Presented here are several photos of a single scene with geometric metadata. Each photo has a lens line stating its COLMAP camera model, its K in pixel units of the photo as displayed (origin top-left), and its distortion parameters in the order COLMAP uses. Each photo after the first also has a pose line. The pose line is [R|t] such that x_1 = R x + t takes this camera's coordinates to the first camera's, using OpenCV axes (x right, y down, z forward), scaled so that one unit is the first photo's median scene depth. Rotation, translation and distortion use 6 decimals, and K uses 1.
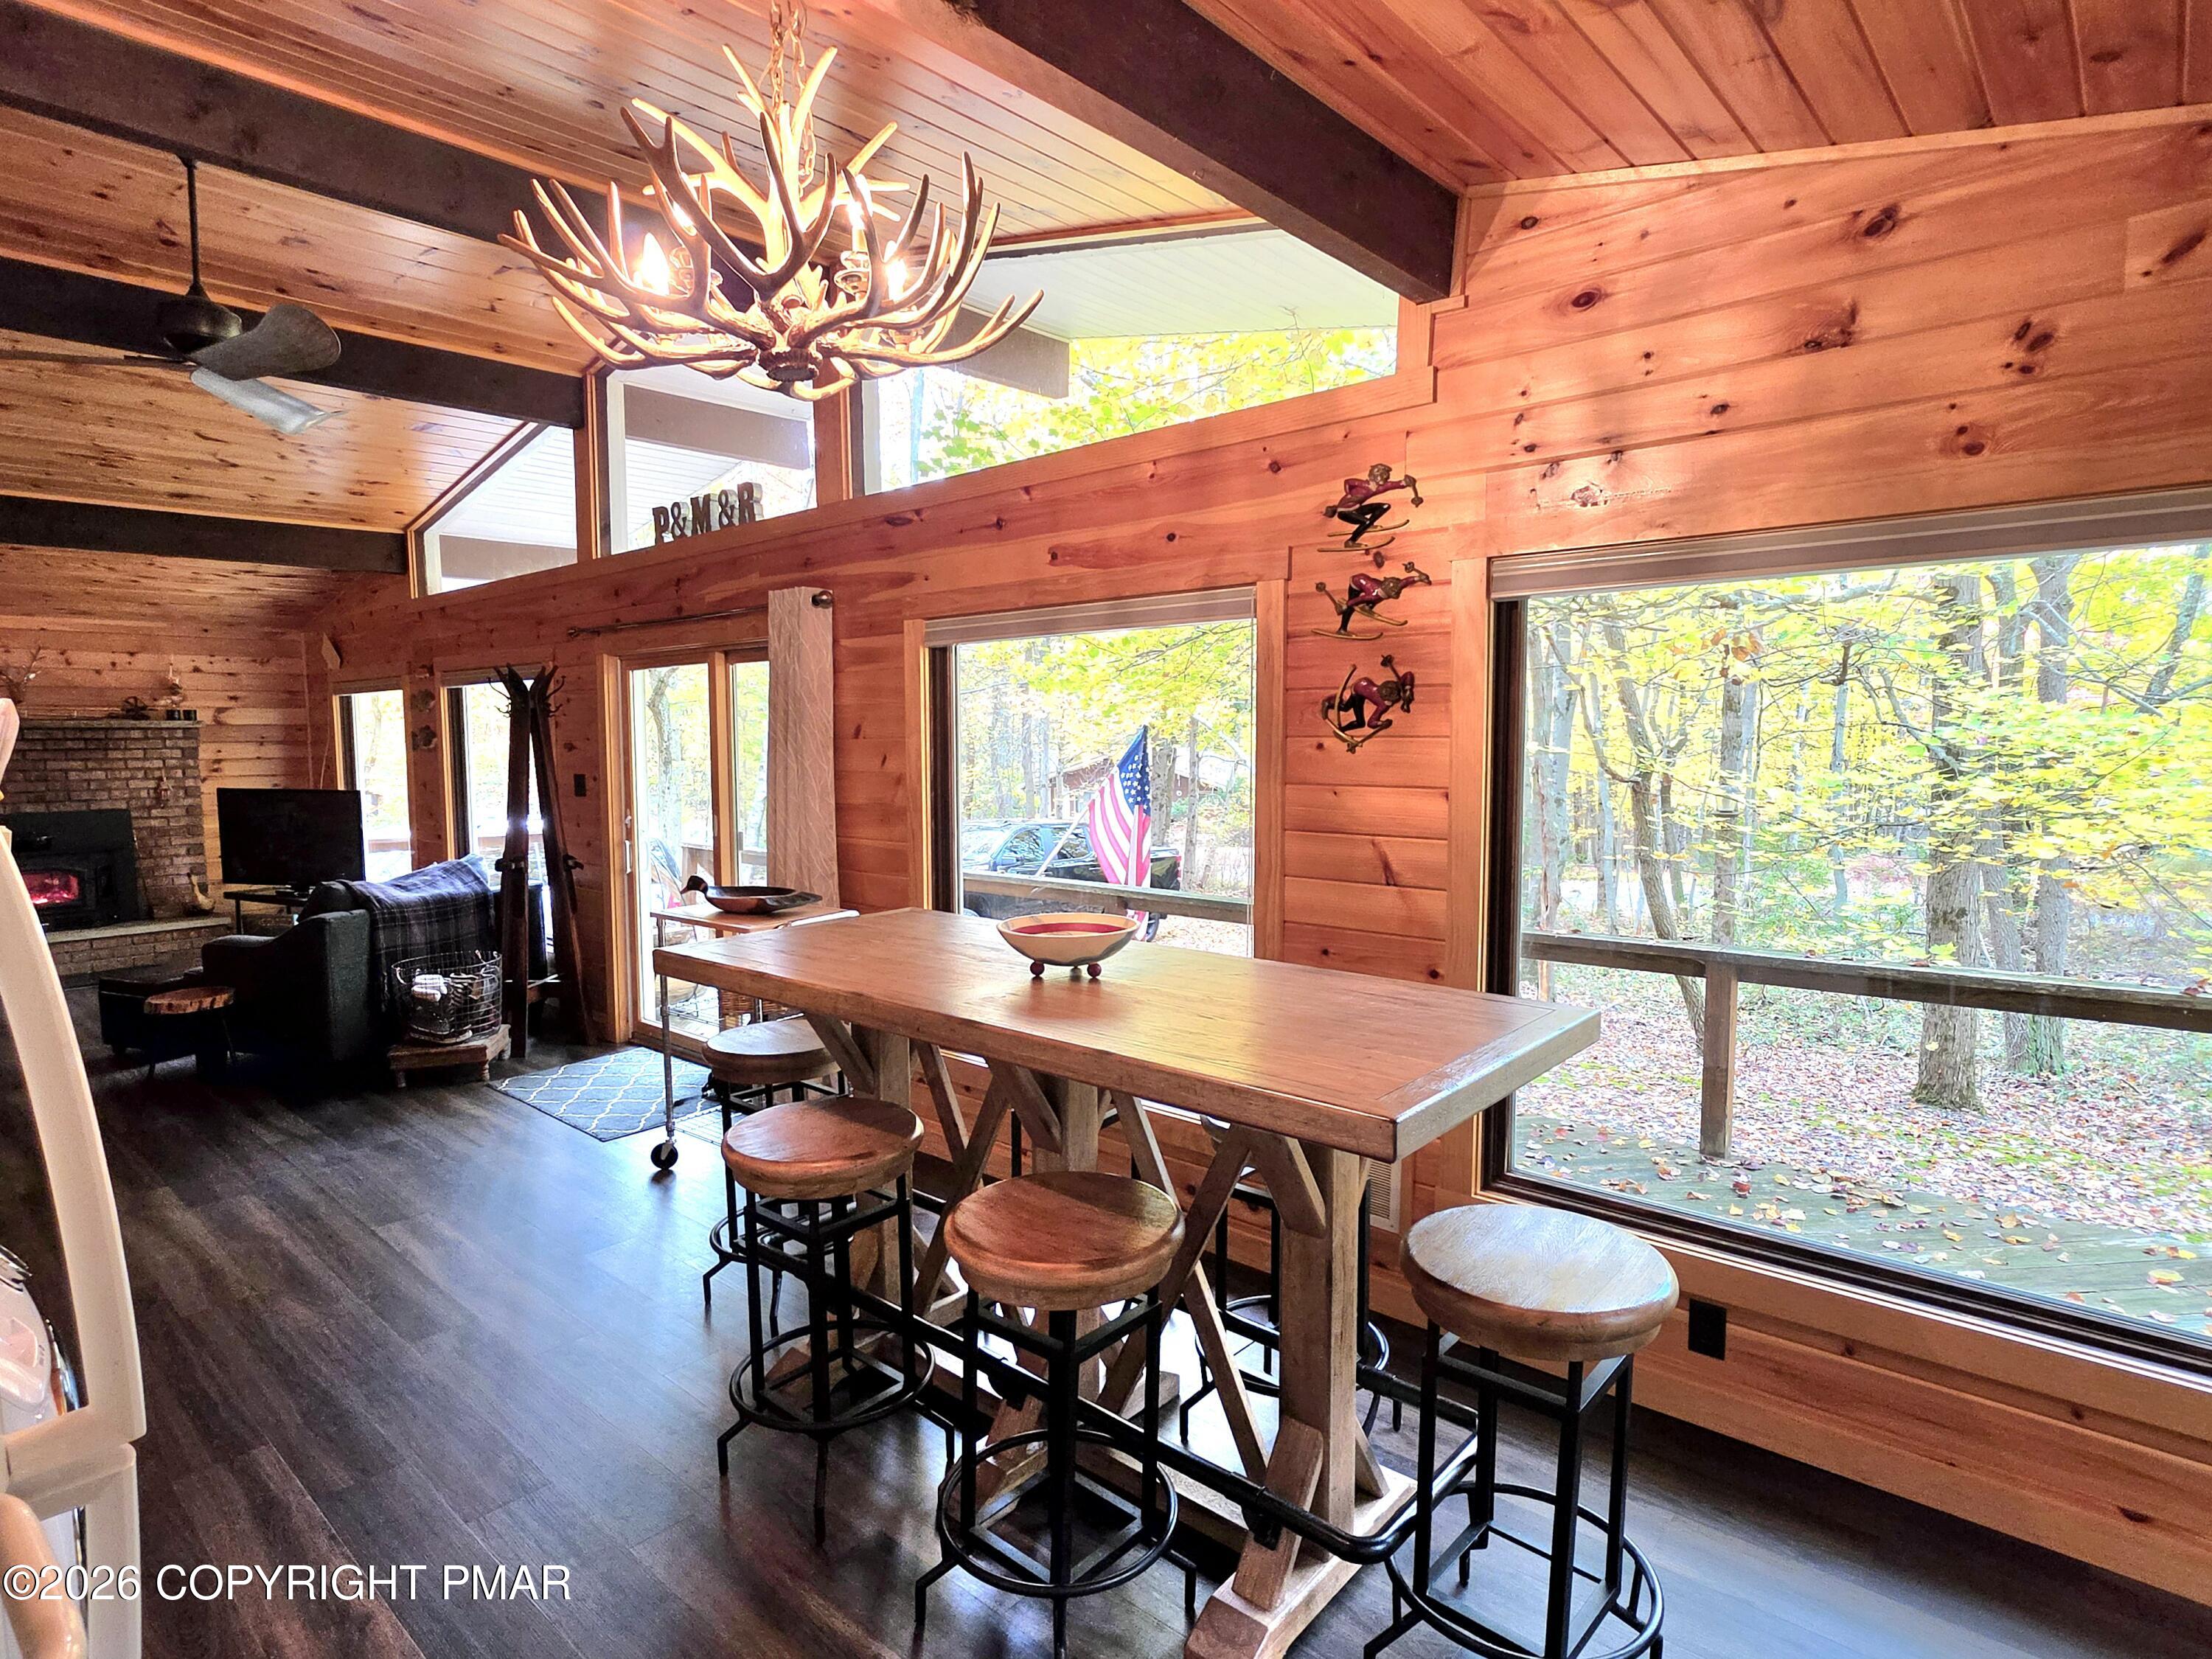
lens RADIAL K [[1179.3, 0, 1104.9], [0, 1179.3, 835.5], [0, 0, 1]] dist [-0.001954, 0.000906]
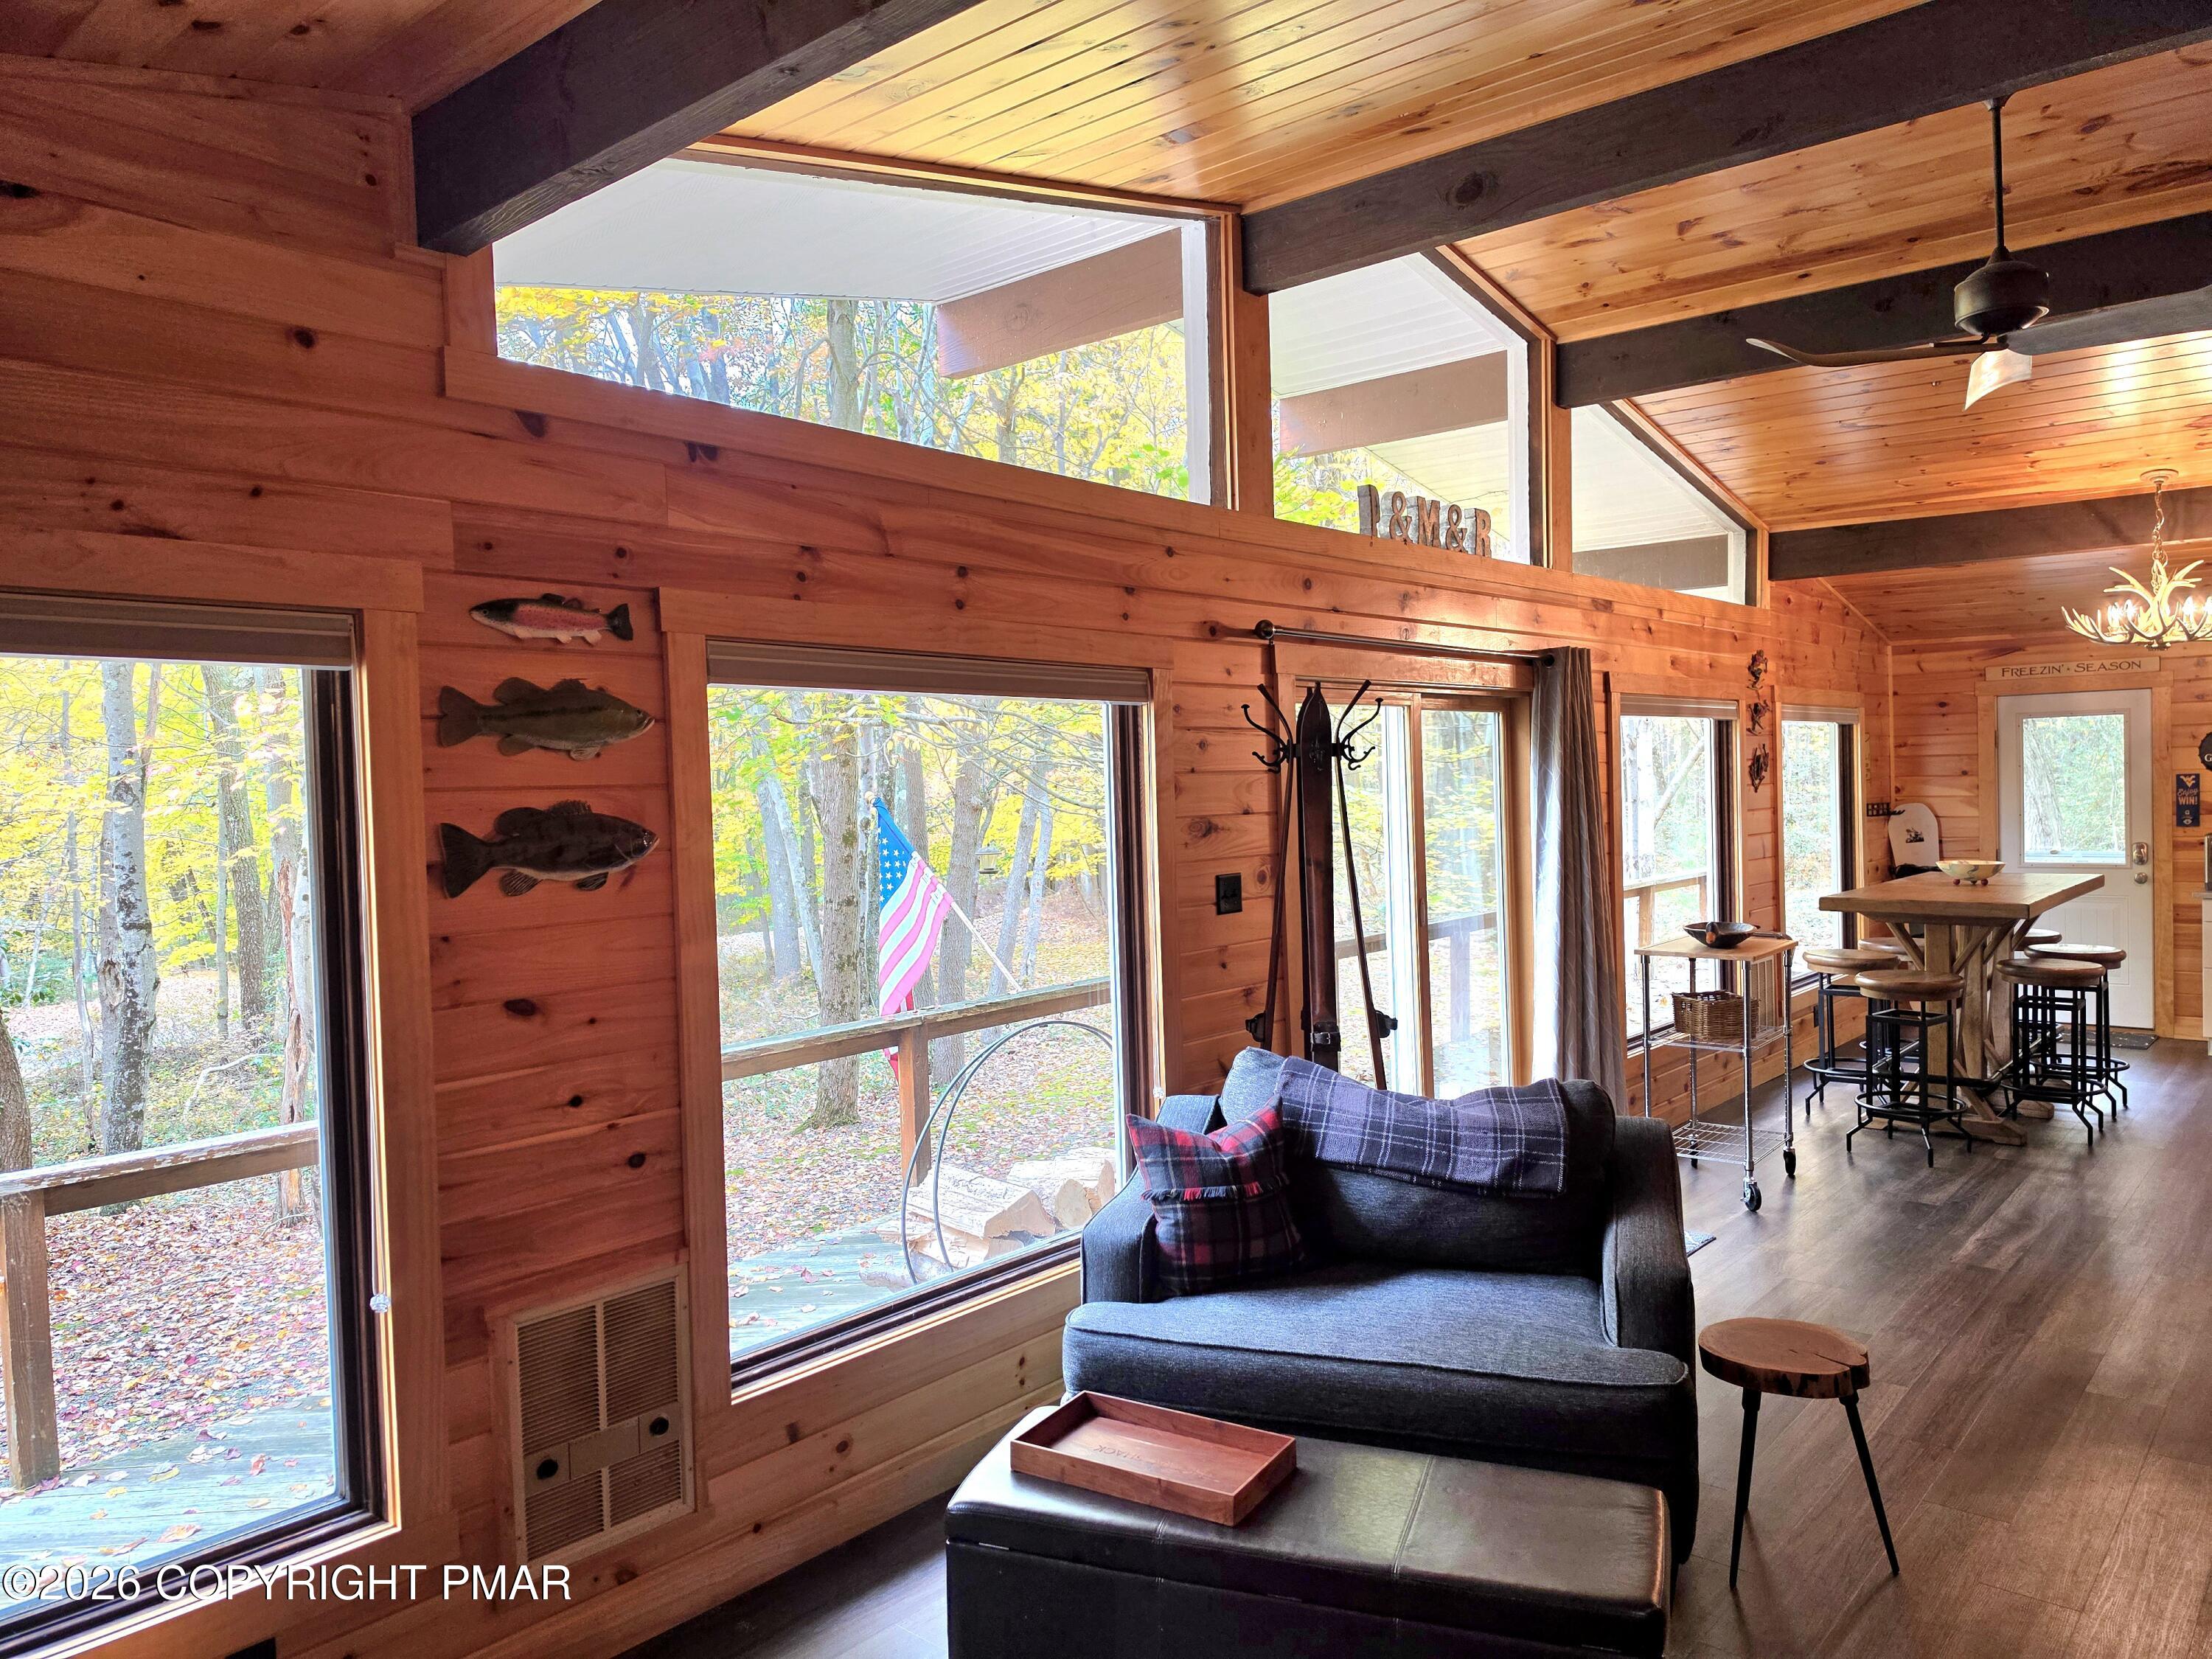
lens RADIAL K [[1525.9, 0, 1109.7], [0, 1525.9, 828.1], [0, 0, 1]] dist [0.060763, -0.076418]
pose [[-0.012177, -0.021434, 0.999696, -1.372277], [0.114938, 0.993113, 0.022693, -0.113289], [-0.993298, 0.115180, -0.009630, 1.238090]]
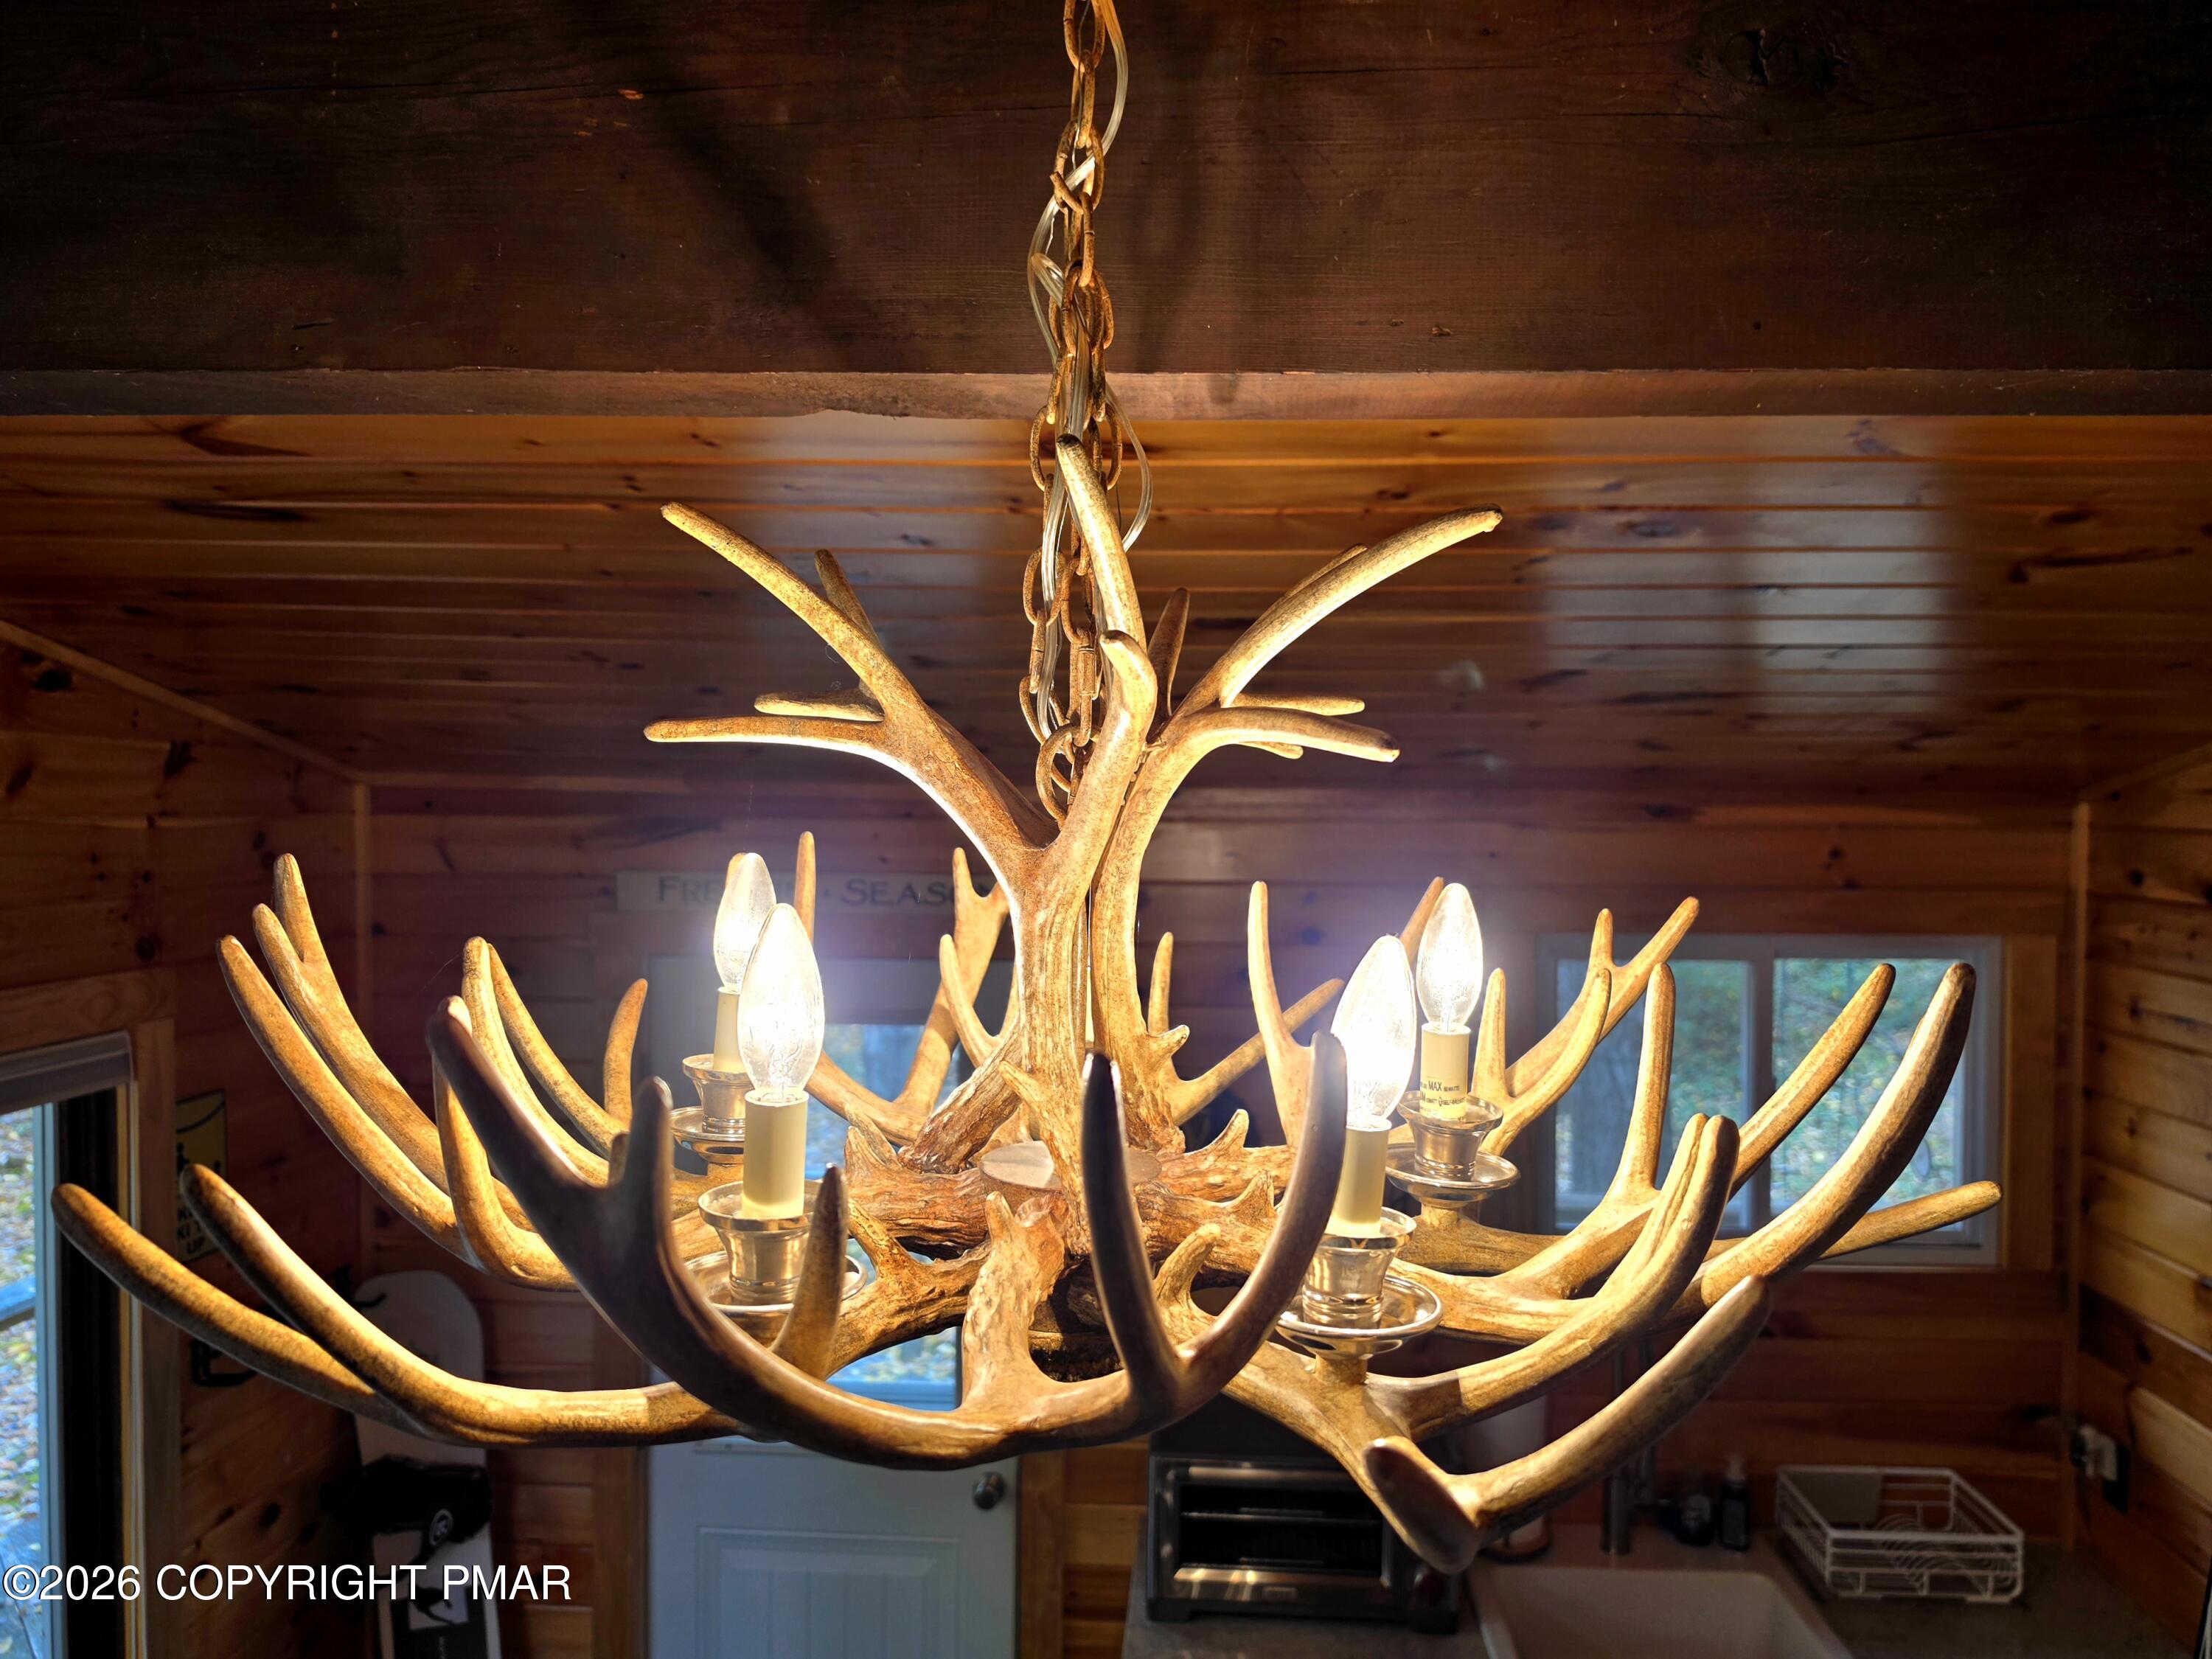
lens RADIAL K [[1525.9, 0, 1117.4], [0, 1525.9, 825.3], [0, 0, 1]] dist [0.060763, -0.076418]
pose [[-0.614090, -0.015609, 0.789082, -0.191790], [0.060722, 0.995906, 0.066957, -0.186912], [-0.786897, 0.089032, -0.610628, 0.405906]]
